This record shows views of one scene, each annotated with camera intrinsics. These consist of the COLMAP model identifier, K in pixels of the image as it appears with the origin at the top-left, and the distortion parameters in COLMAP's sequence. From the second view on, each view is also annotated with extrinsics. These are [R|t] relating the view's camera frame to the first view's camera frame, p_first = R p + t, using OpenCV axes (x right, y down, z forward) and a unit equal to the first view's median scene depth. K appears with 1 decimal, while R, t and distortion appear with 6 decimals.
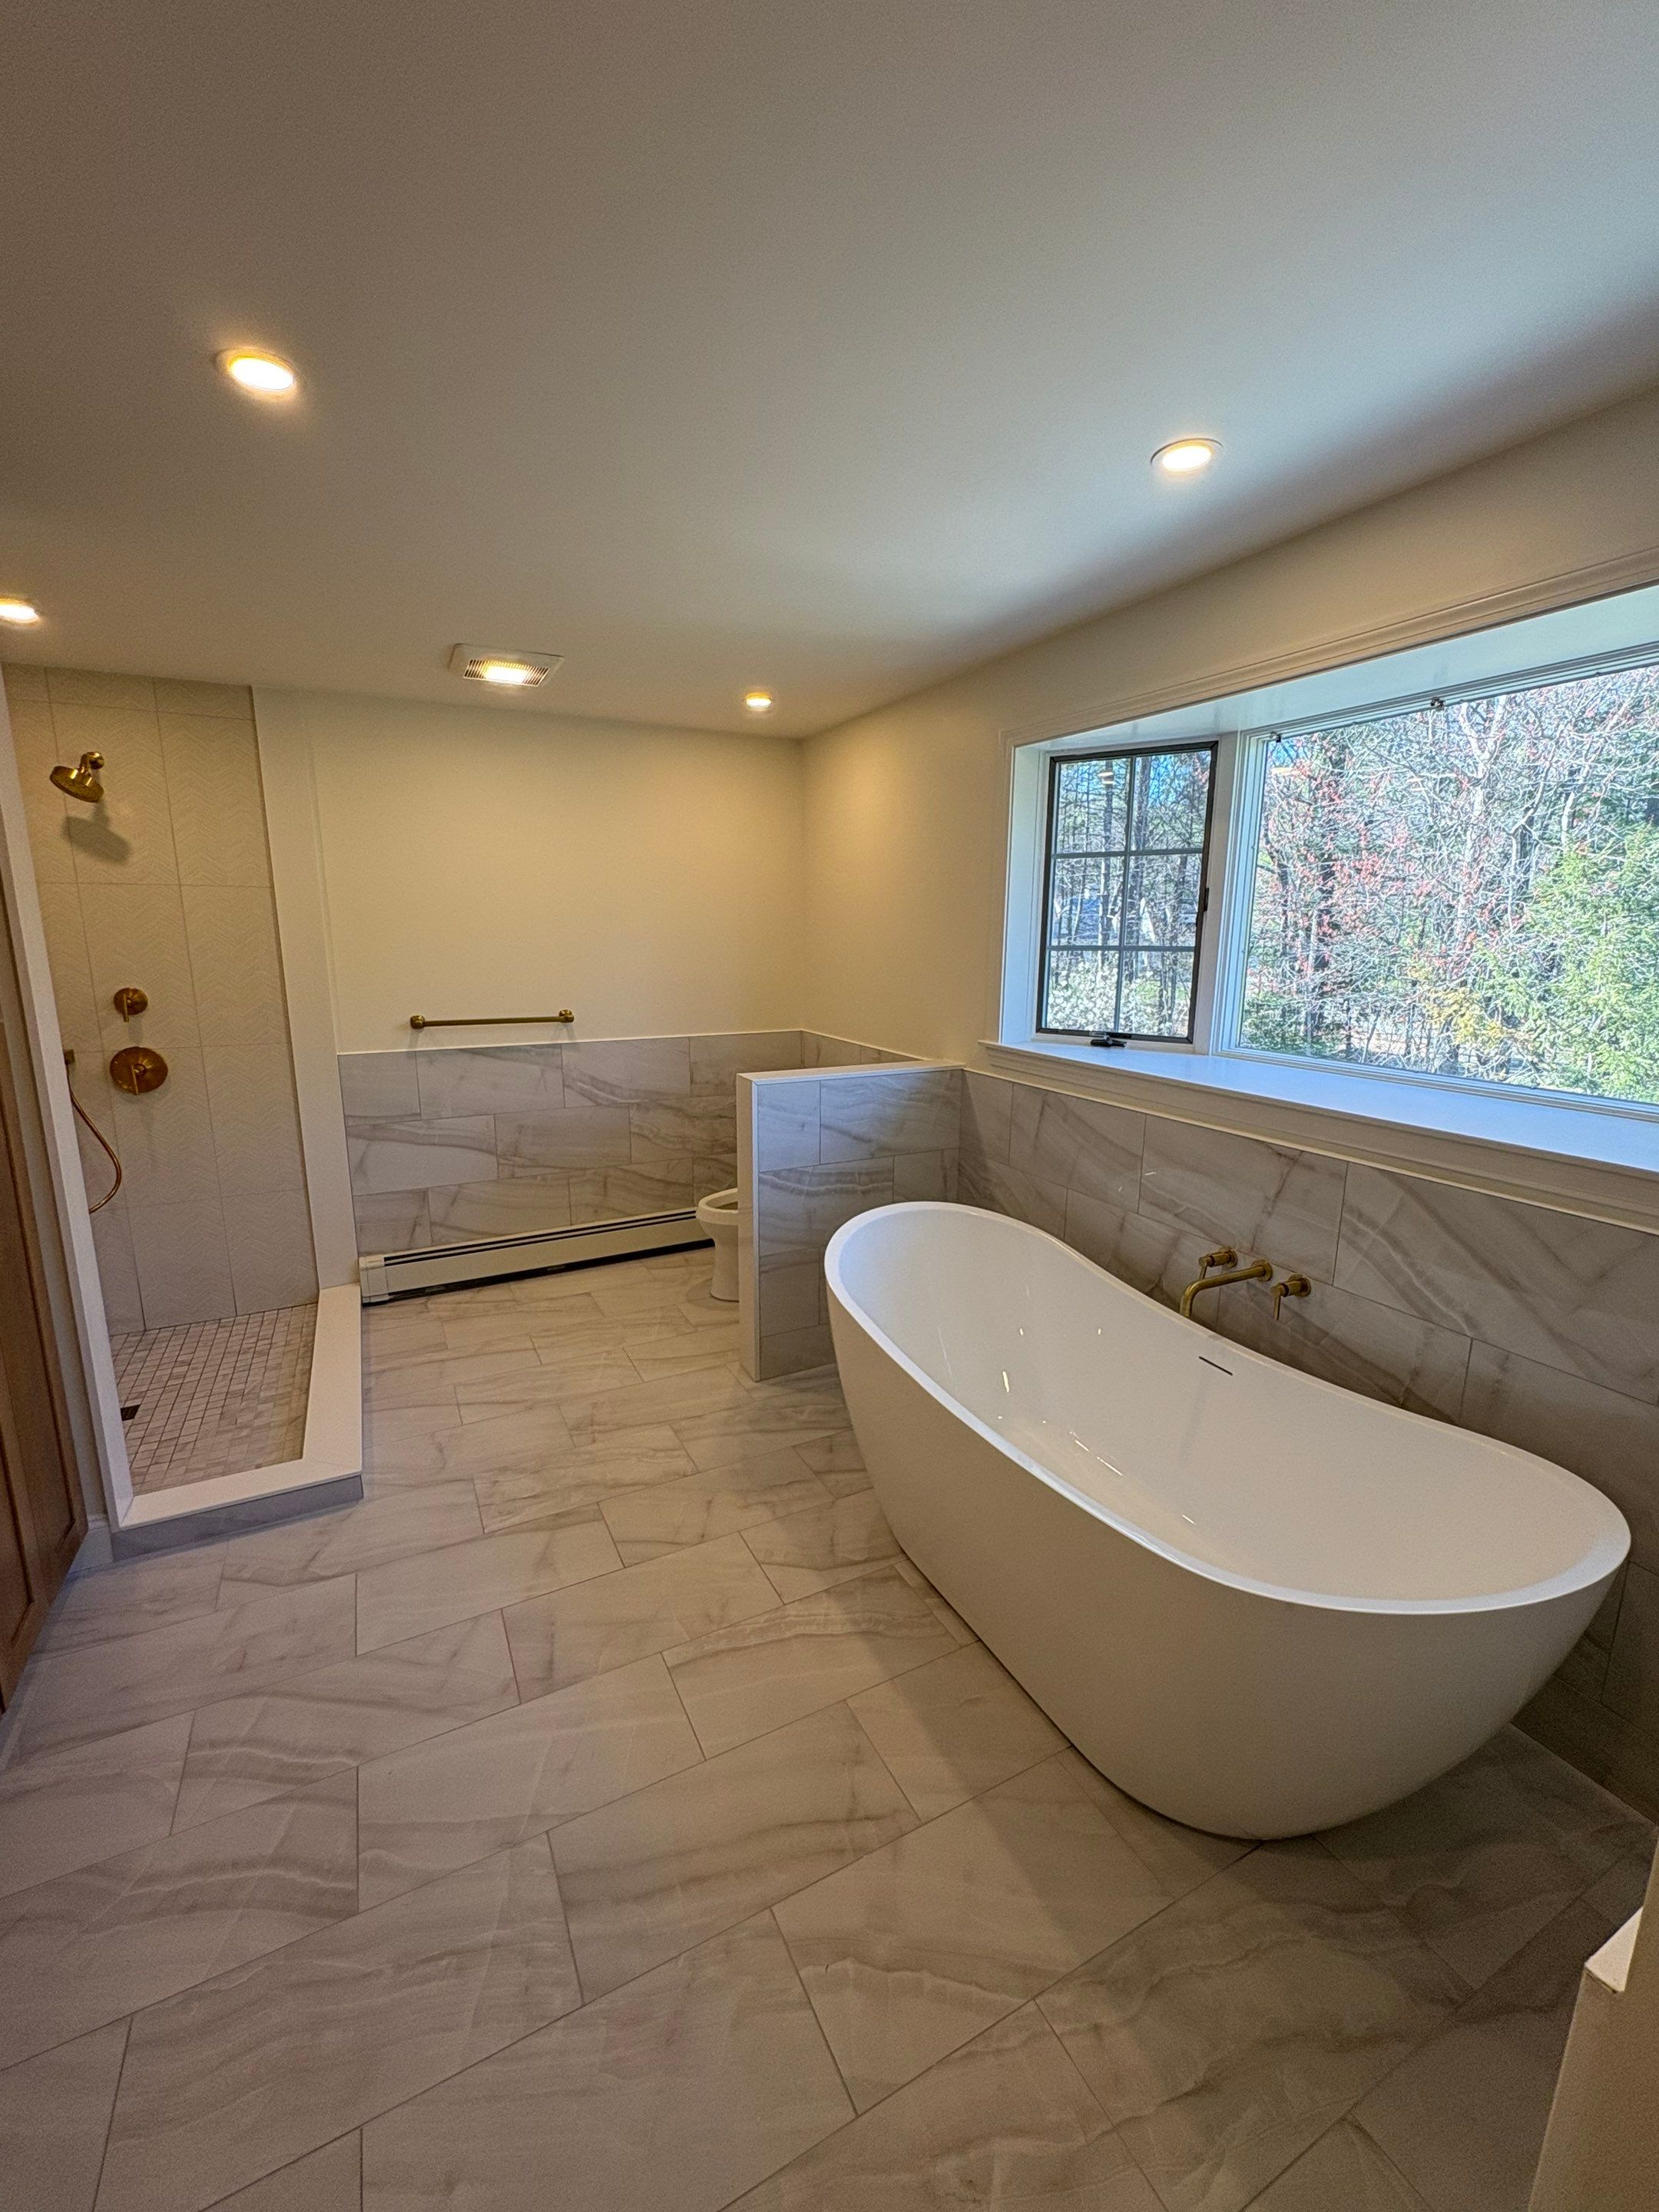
lens RADIAL K [[902.1, 0, 829.5], [0, 902.1, 1106.0], [0, 0, 1]] dist [-0.001136, 0.000211]
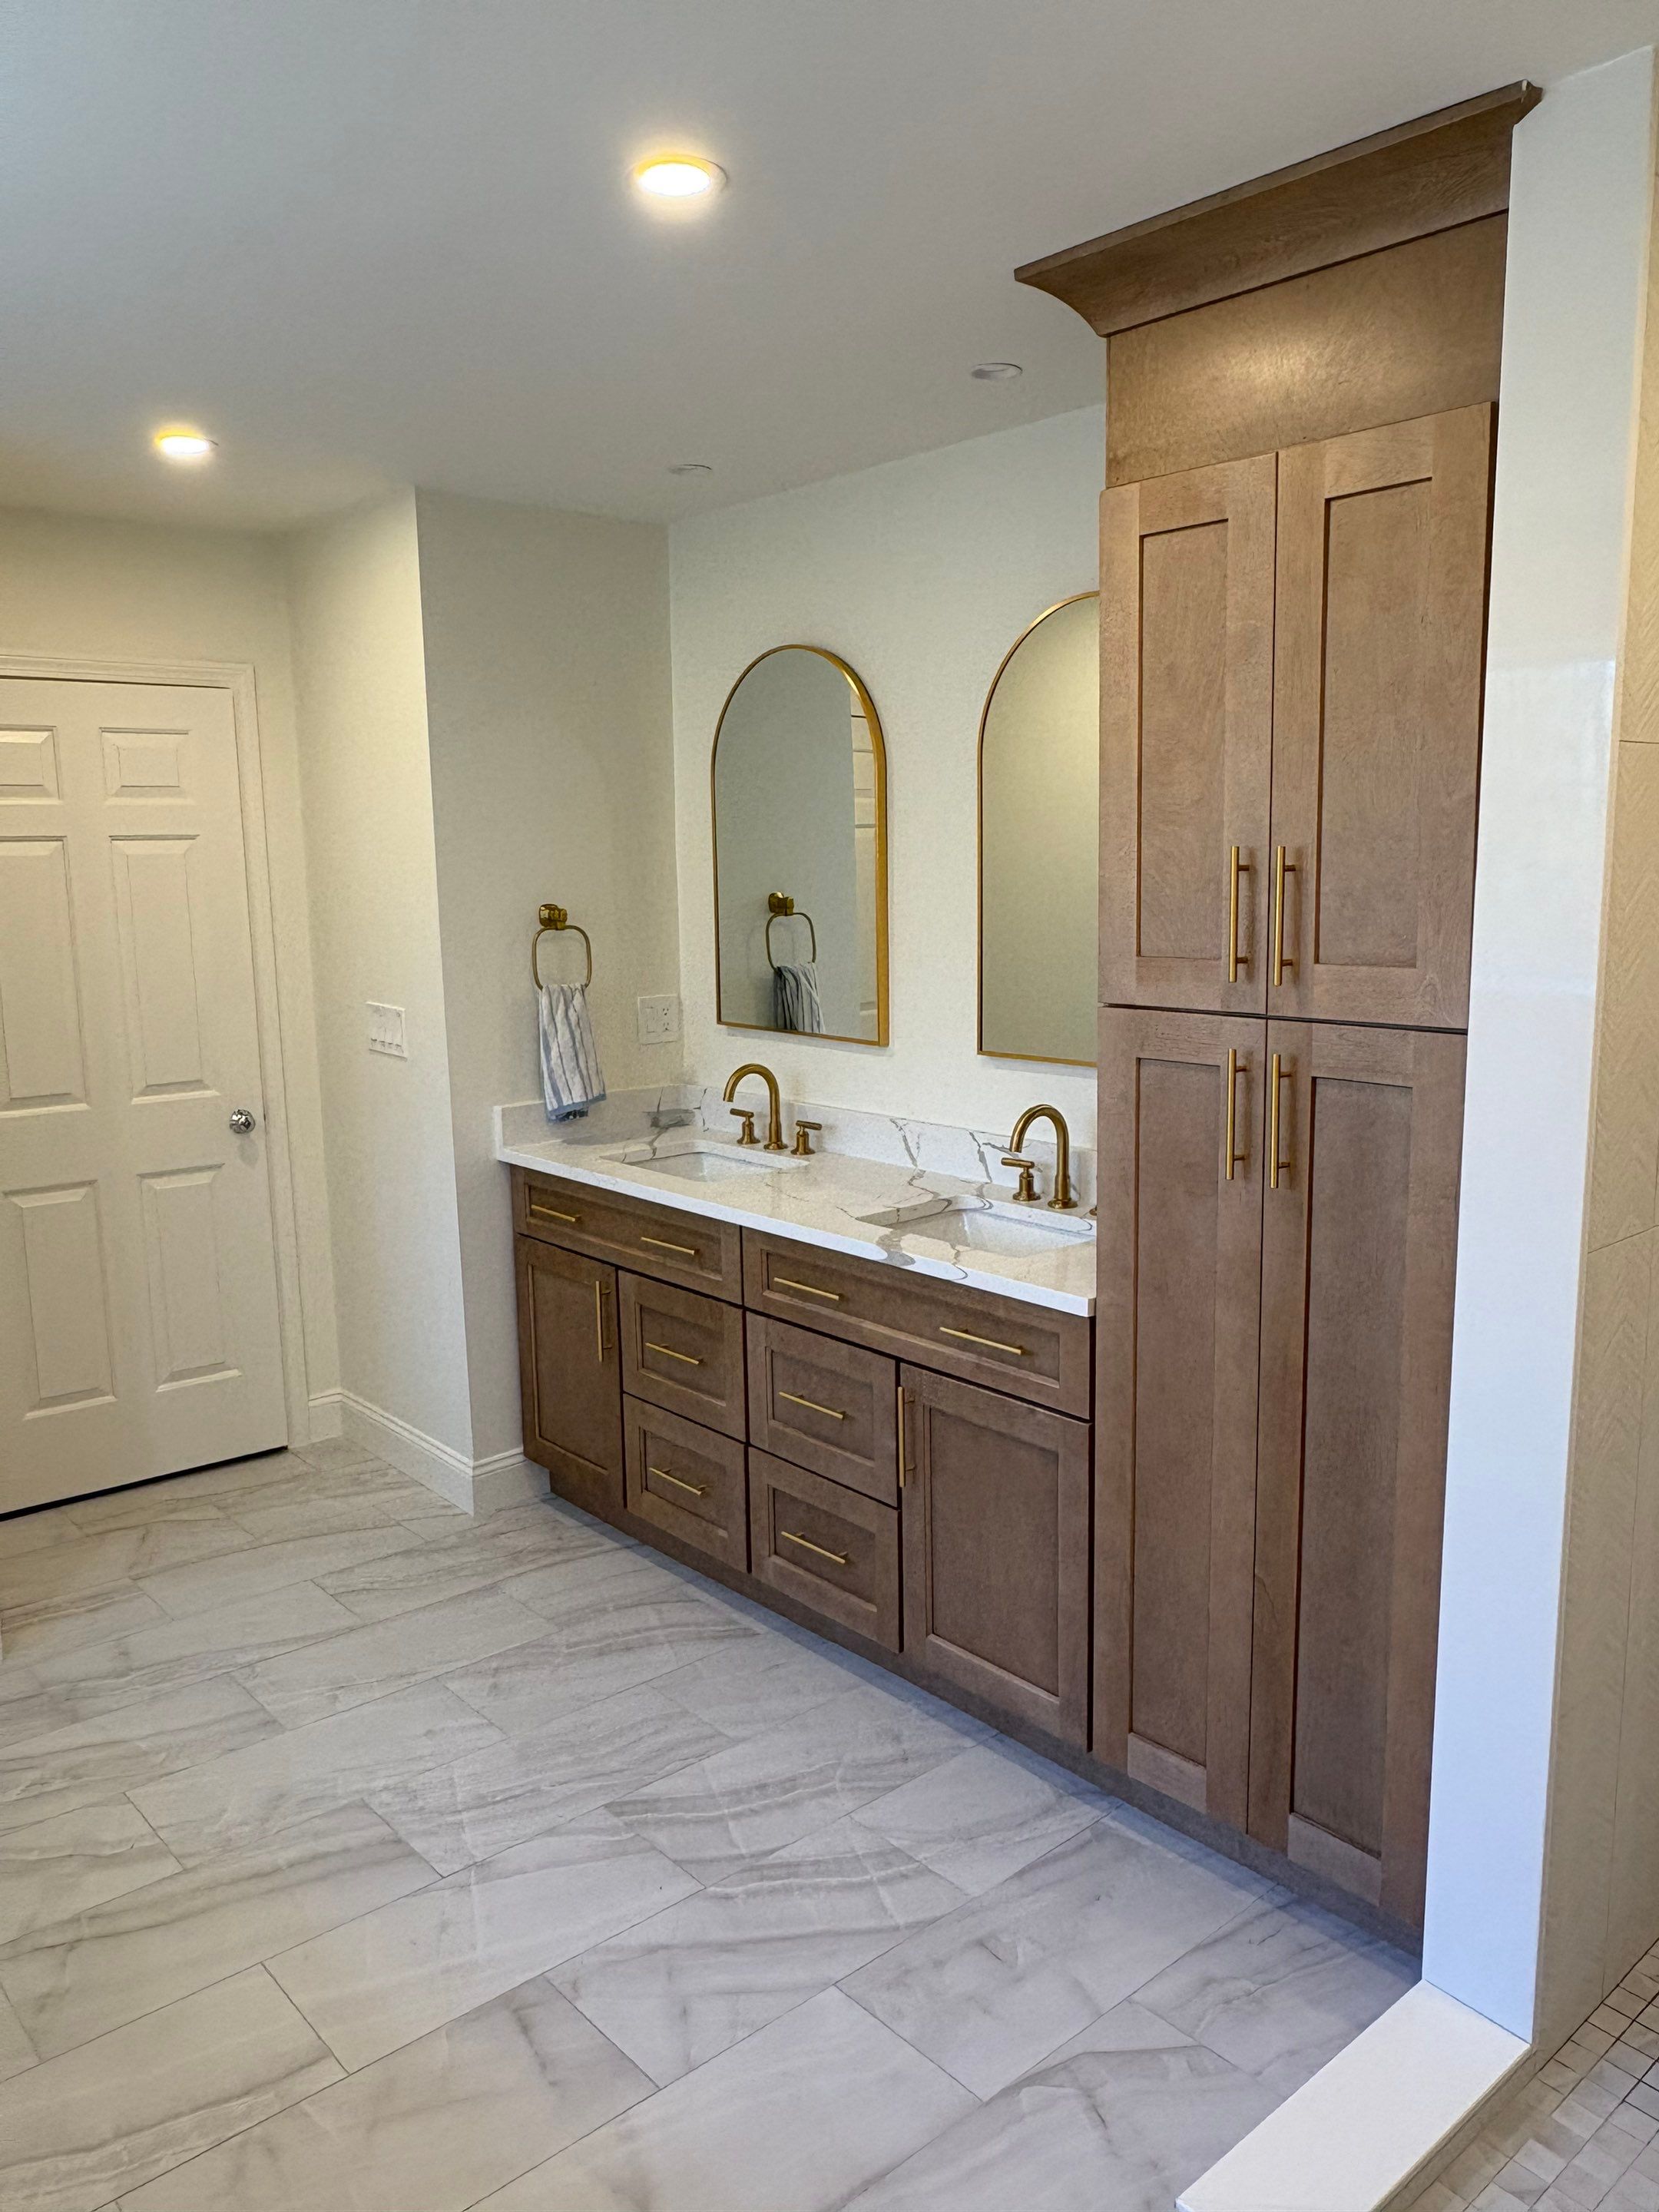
lens RADIAL K [[1603.1, 0, 821.1], [0, 1603.1, 1102.9], [0, 0, 1]] dist [-0.004324, 0.002882]
pose [[-0.970457, 0.049388, -0.236166, -0.217384], [-0.034782, 0.939965, 0.339493, -0.303592], [0.238755, 0.337677, -0.910478, 1.453371]]
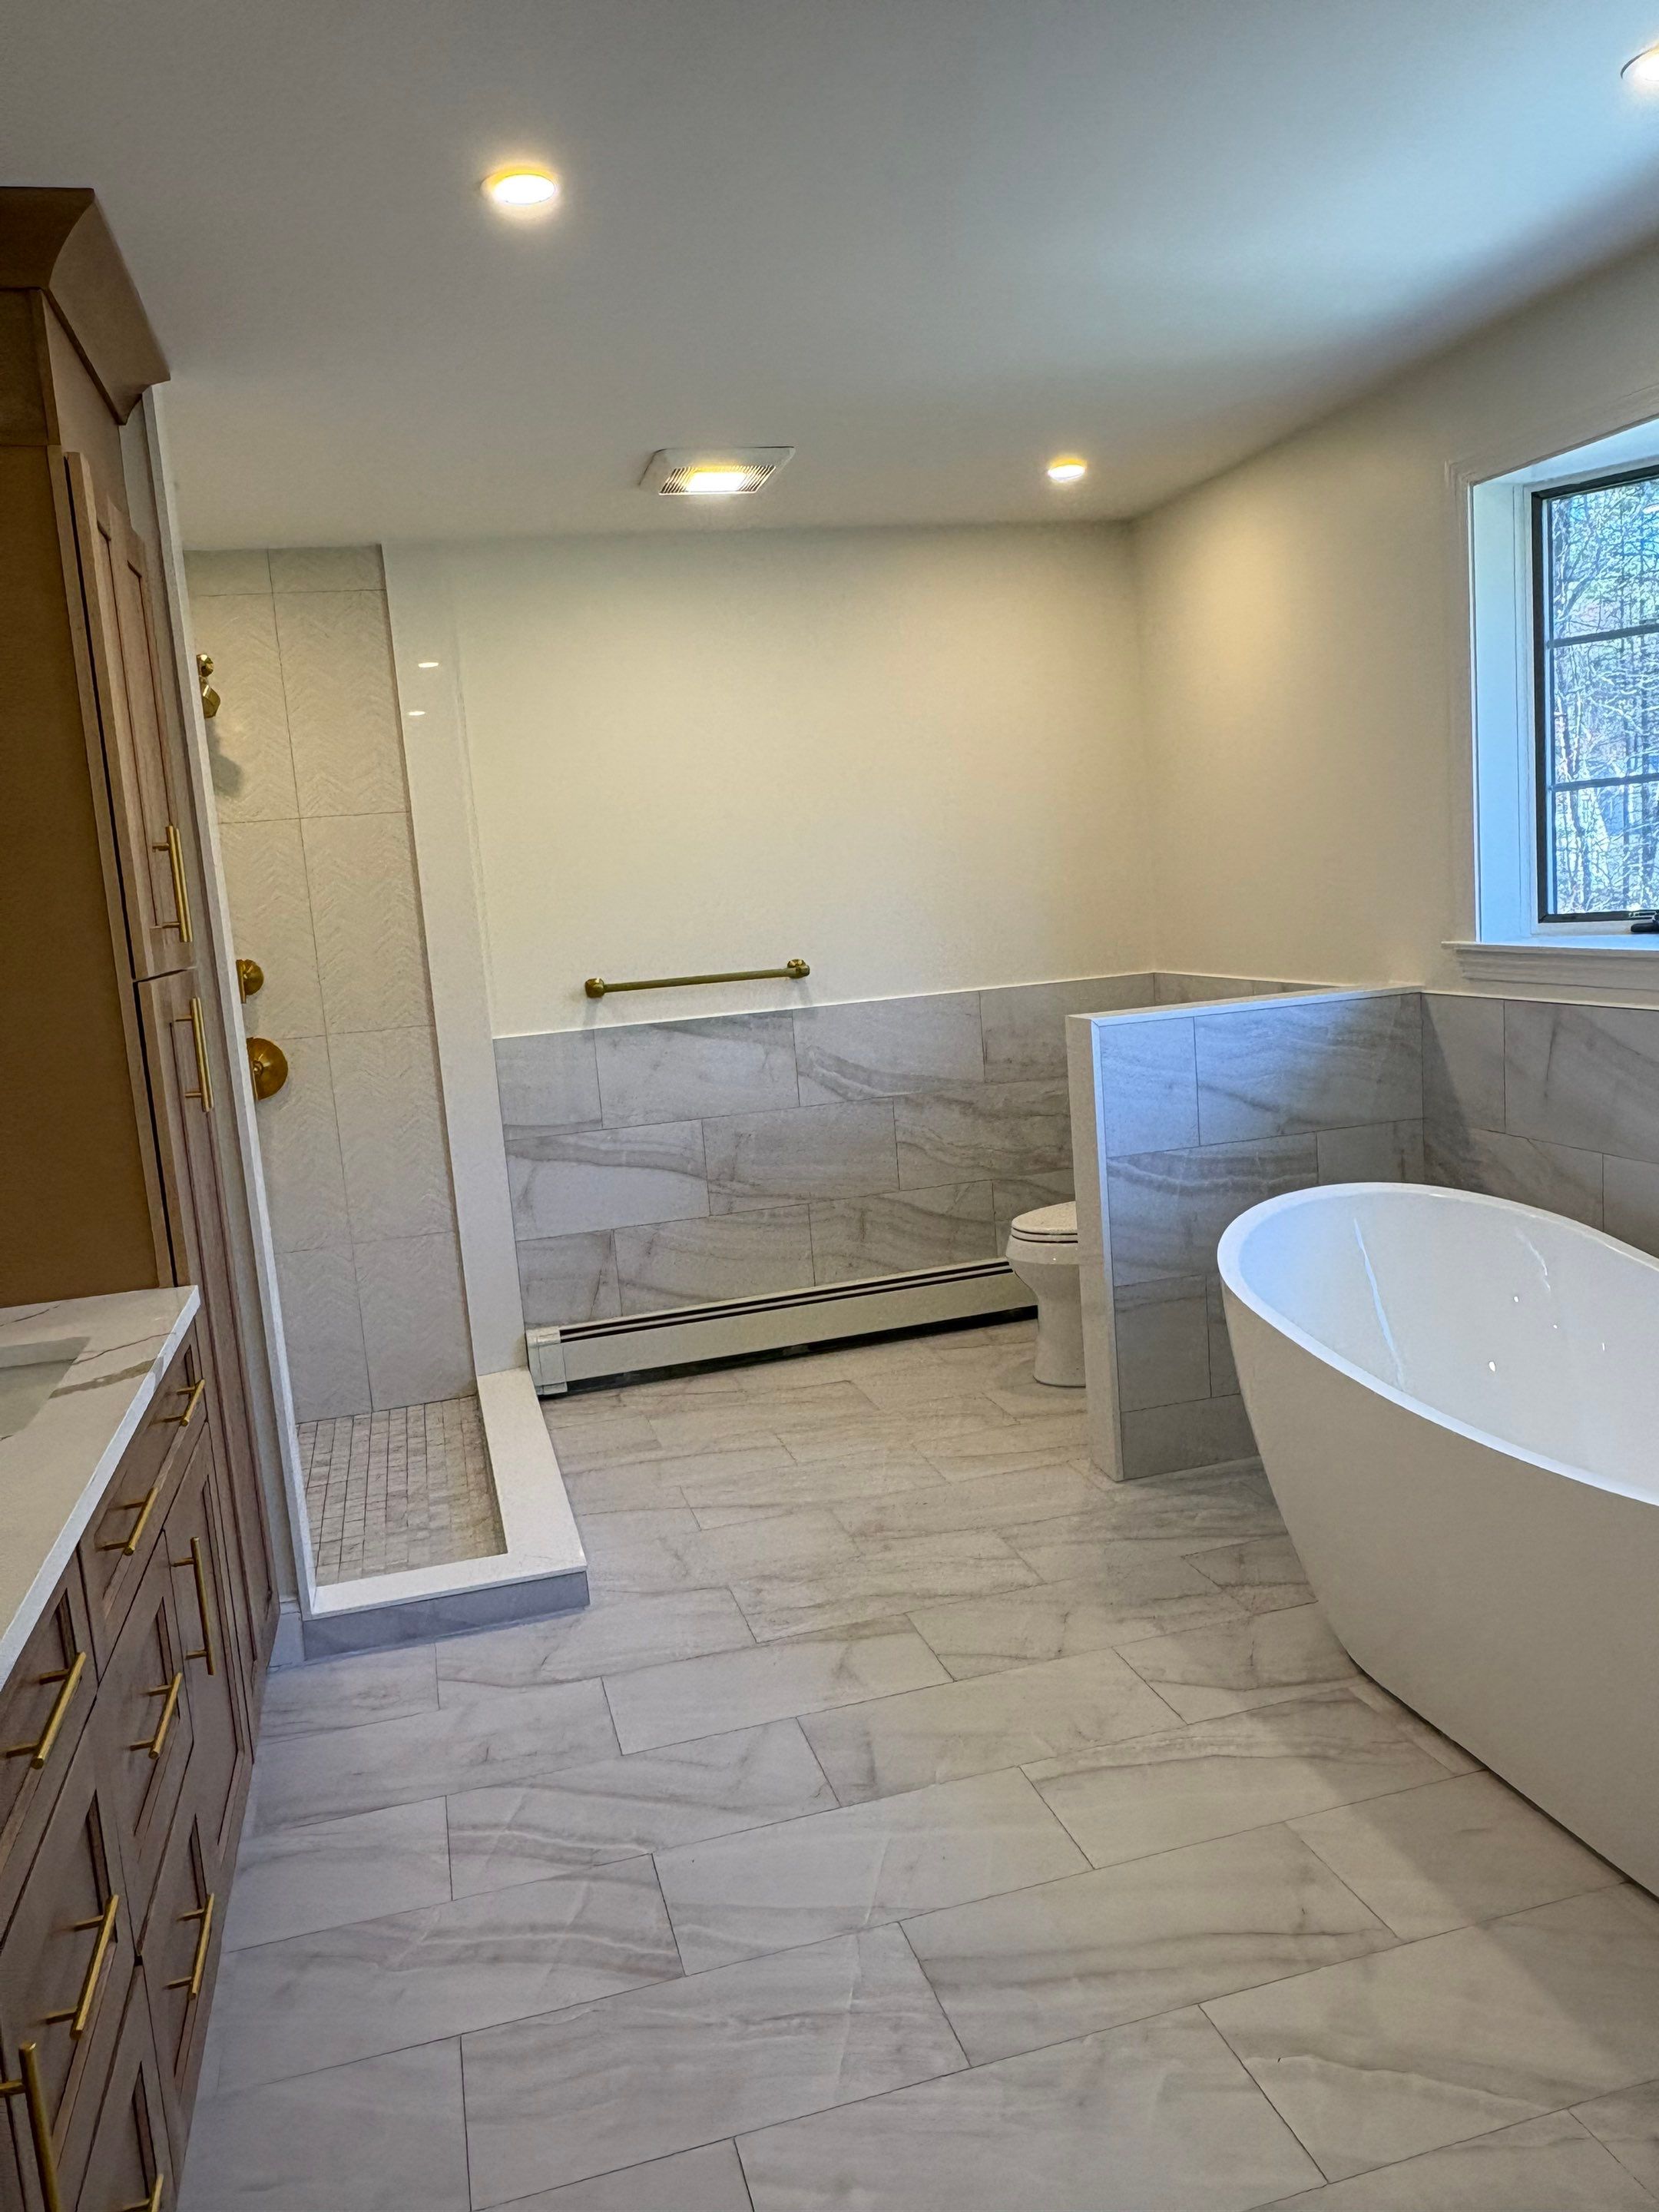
lens RADIAL K [[1620.0, 0, 829.5], [0, 1620.0, 1106.0], [0, 0, 1]] dist [-0.003953, 0.007232]
pose [[0.974402, -0.052420, -0.218617, -0.017462], [0.041470, 0.997659, -0.054381, 0.110603], [0.220956, 0.043923, 0.974294, -0.261944]]
